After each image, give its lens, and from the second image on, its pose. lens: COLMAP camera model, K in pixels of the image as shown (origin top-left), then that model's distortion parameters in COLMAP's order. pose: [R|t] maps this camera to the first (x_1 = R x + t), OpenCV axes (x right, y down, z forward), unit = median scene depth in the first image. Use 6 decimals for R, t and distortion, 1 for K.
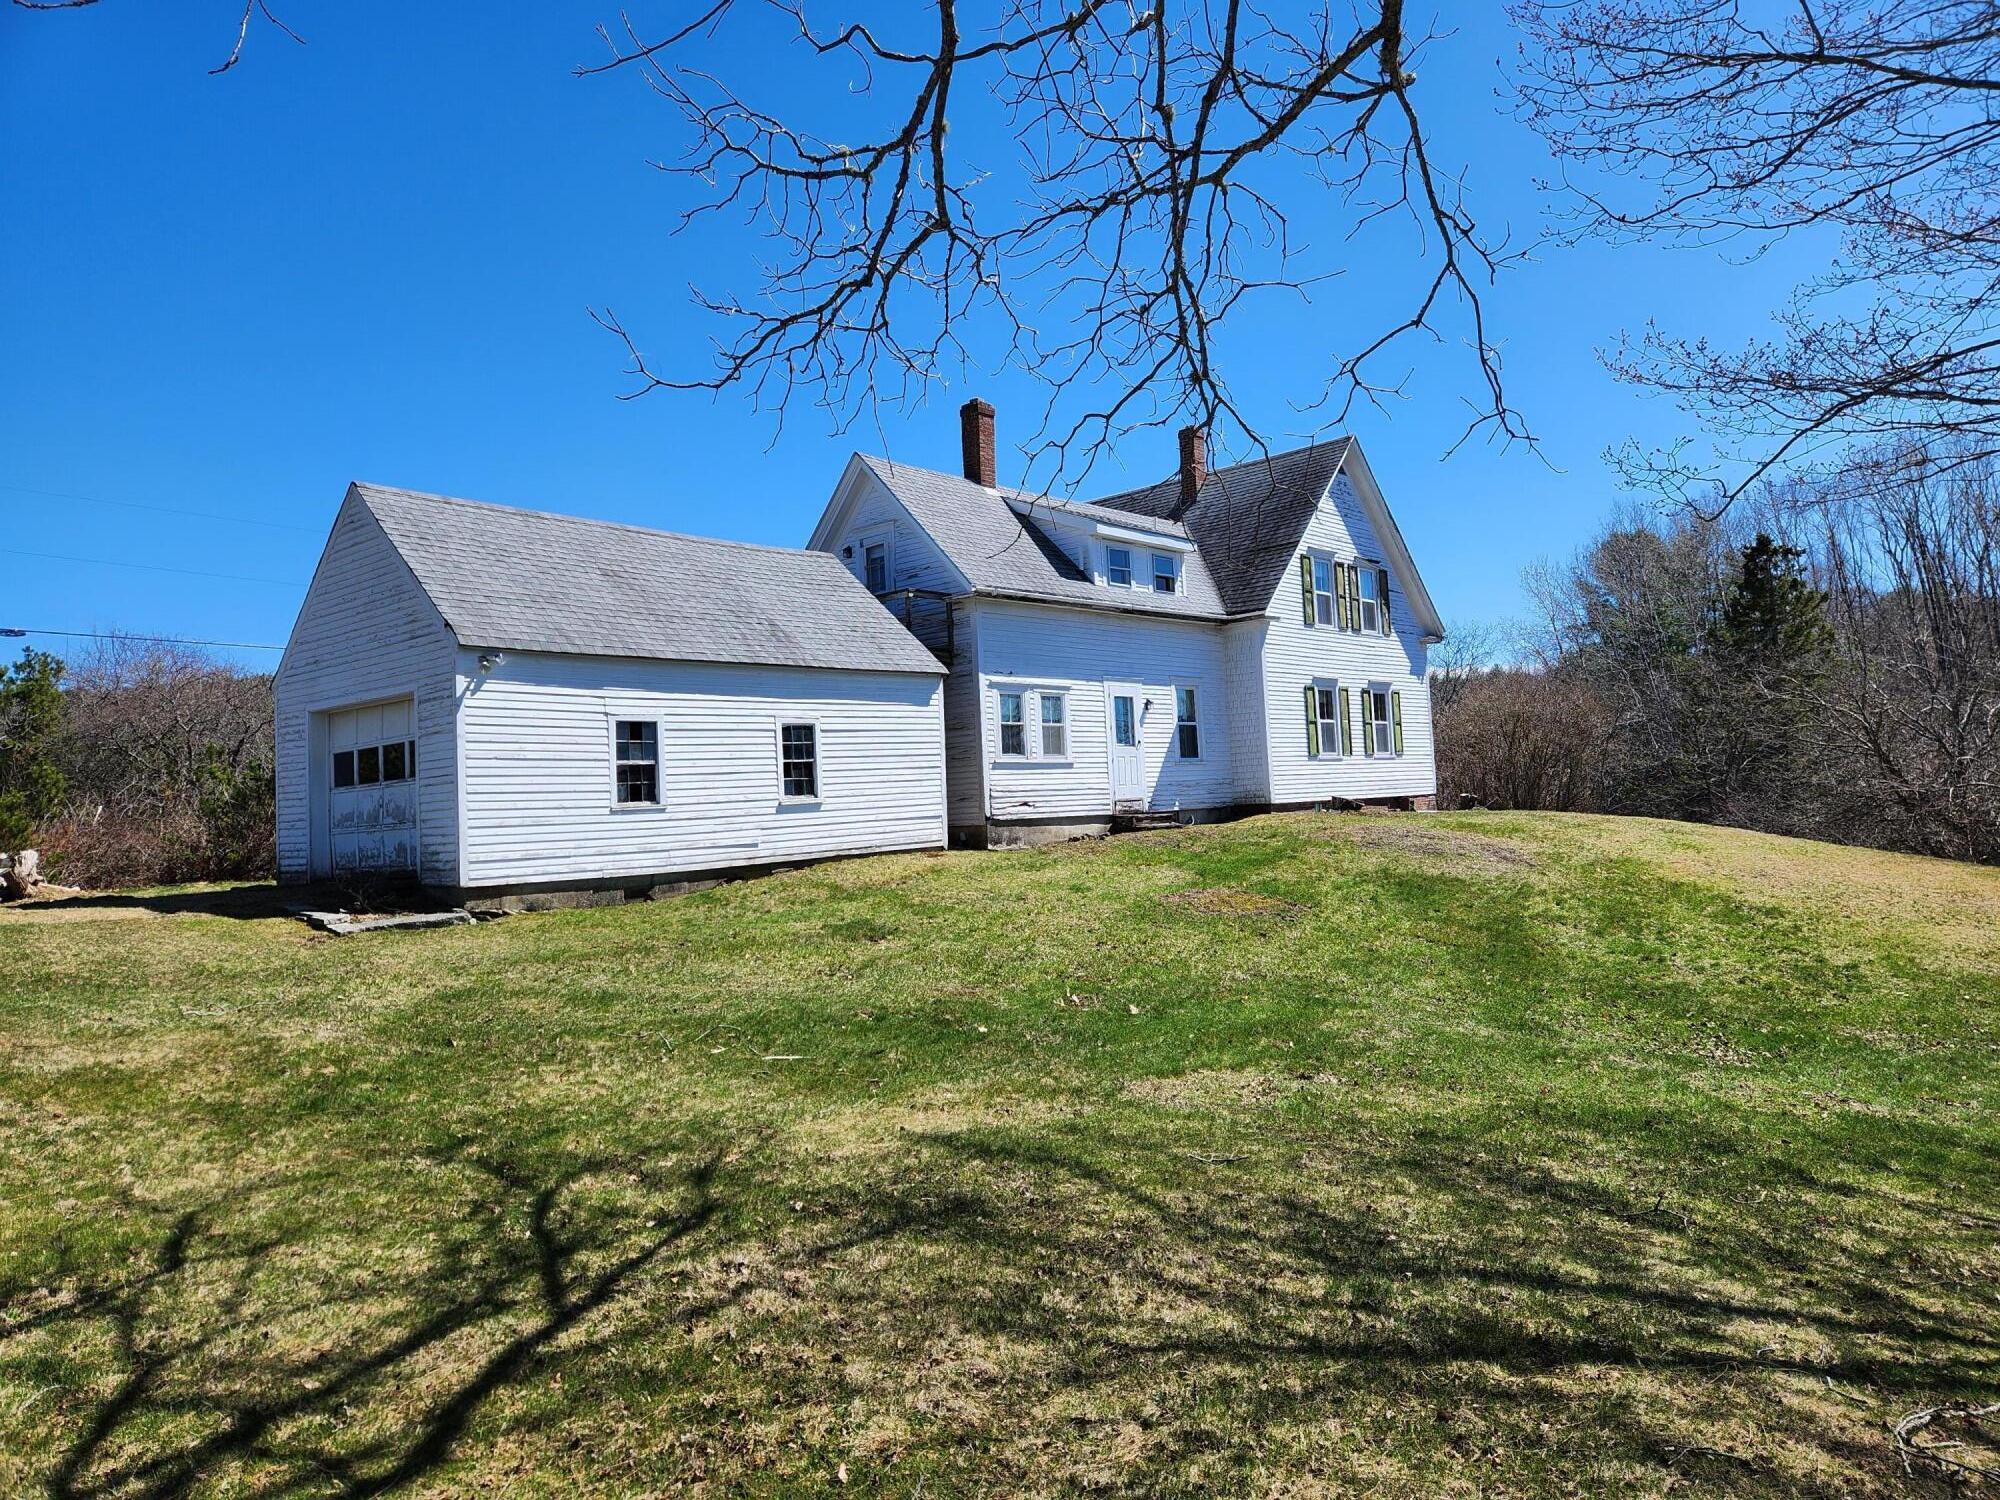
lens RADIAL K [[1366.0, 0, 952.0], [0, 1366.0, 743.1], [0, 0, 1]] dist [0.077974, -0.070472]
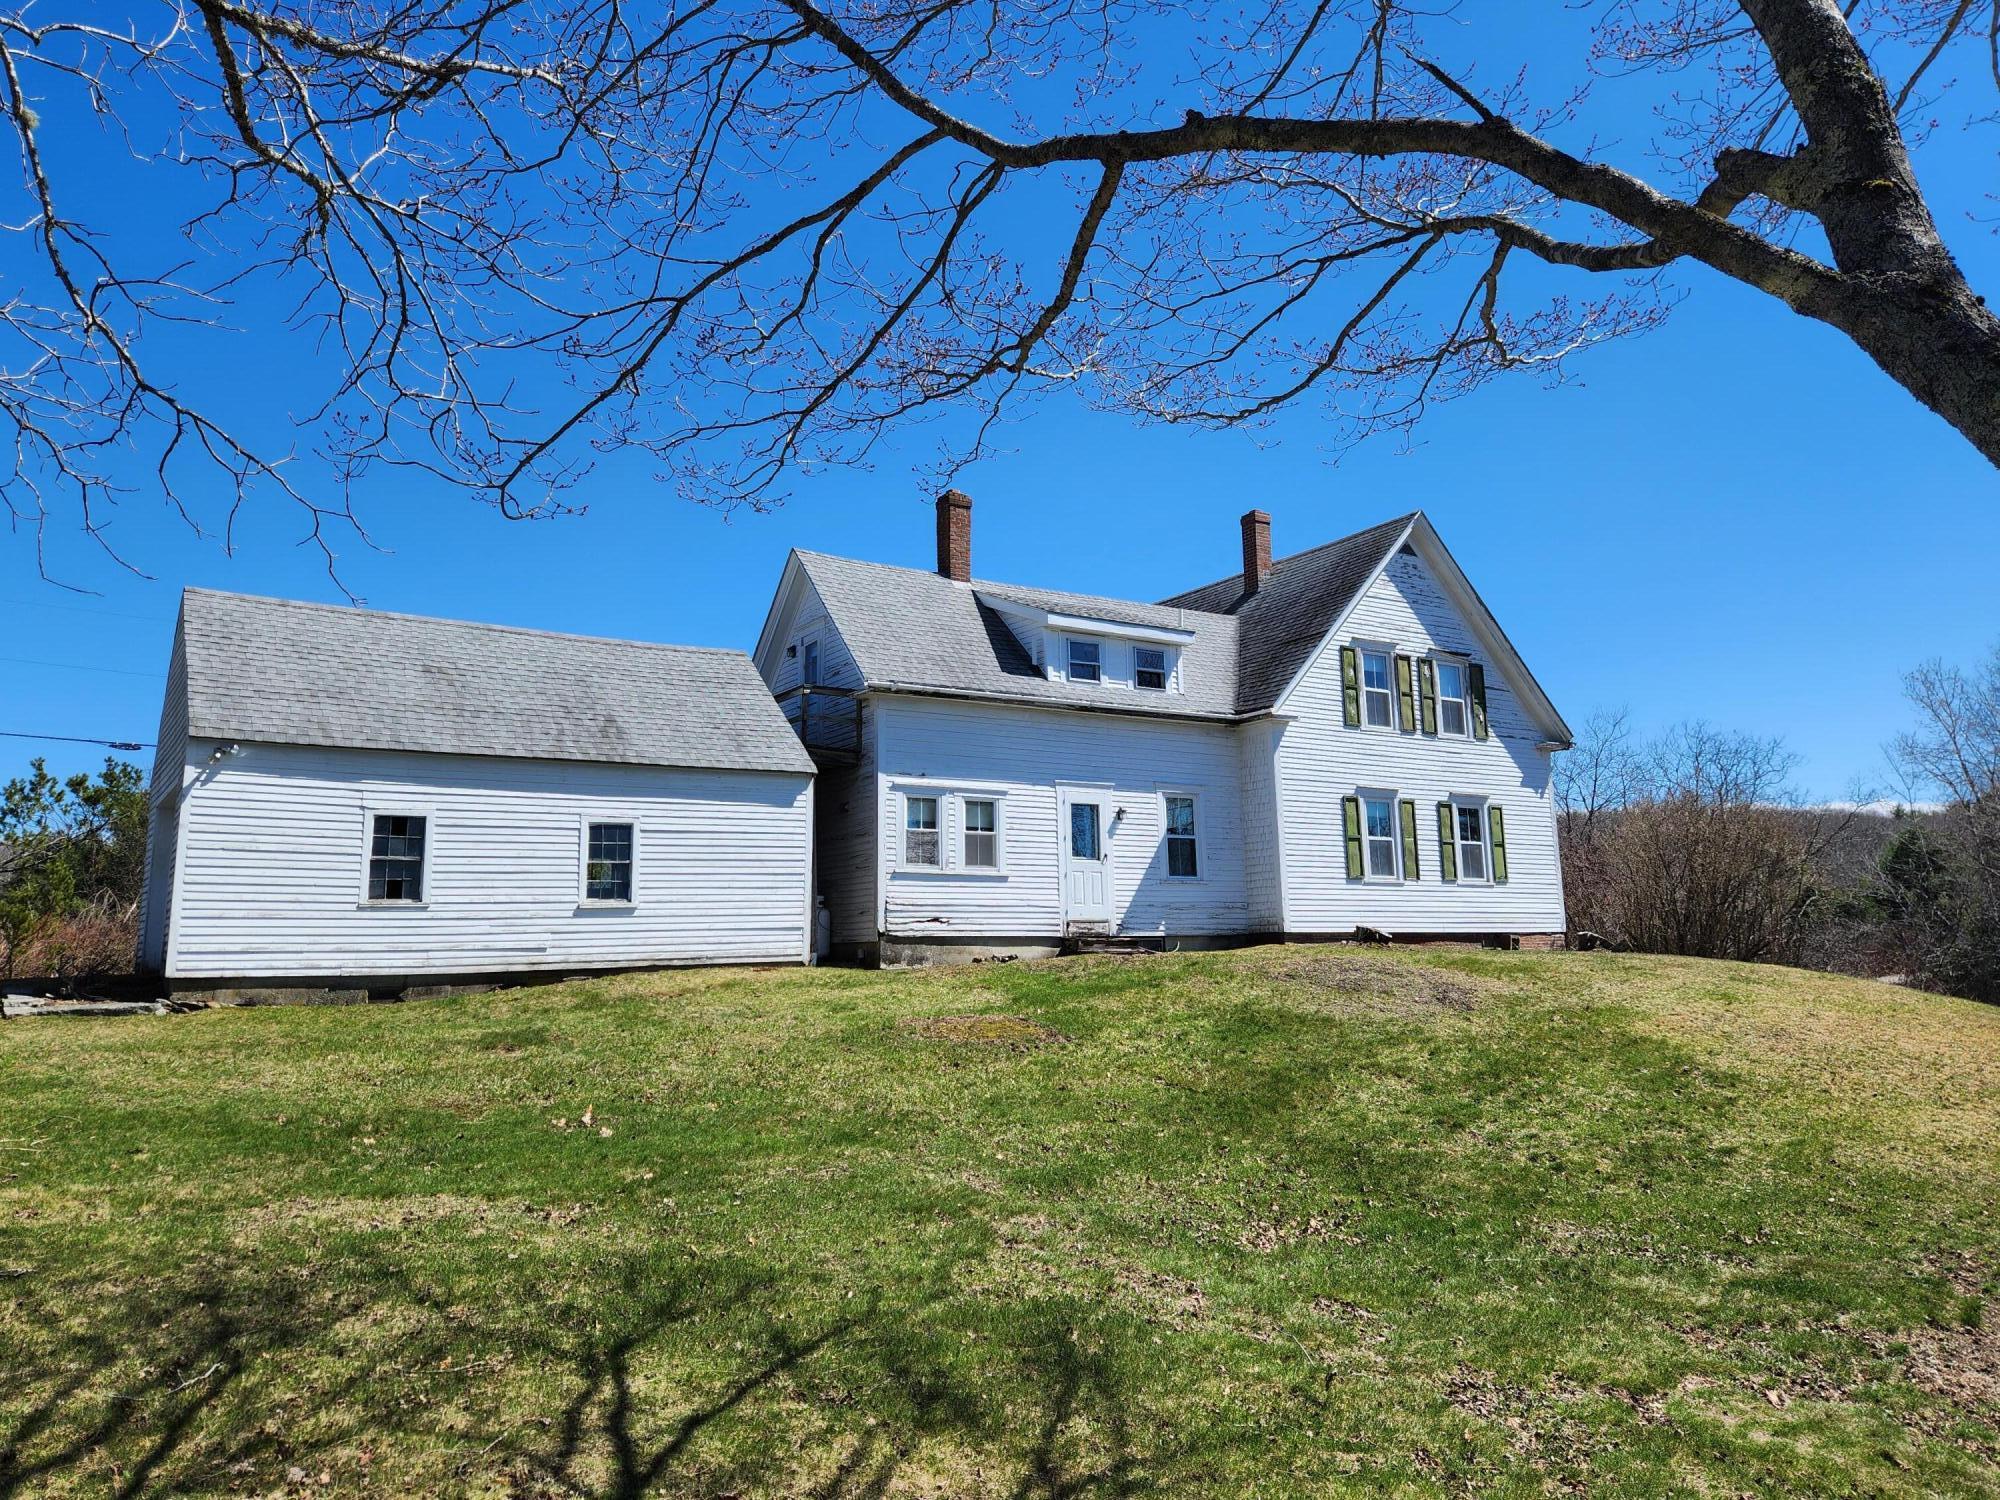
lens RADIAL K [[1366.0, 0, 952.0], [0, 1366.0, 743.1], [0, 0, 1]] dist [0.077974, -0.070472]
pose [[0.957696, -0.006091, -0.287718, 0.324409], [-0.021083, 0.995605, -0.091253, 0.010561], [0.287009, 0.093459, 0.953358, 0.128203]]
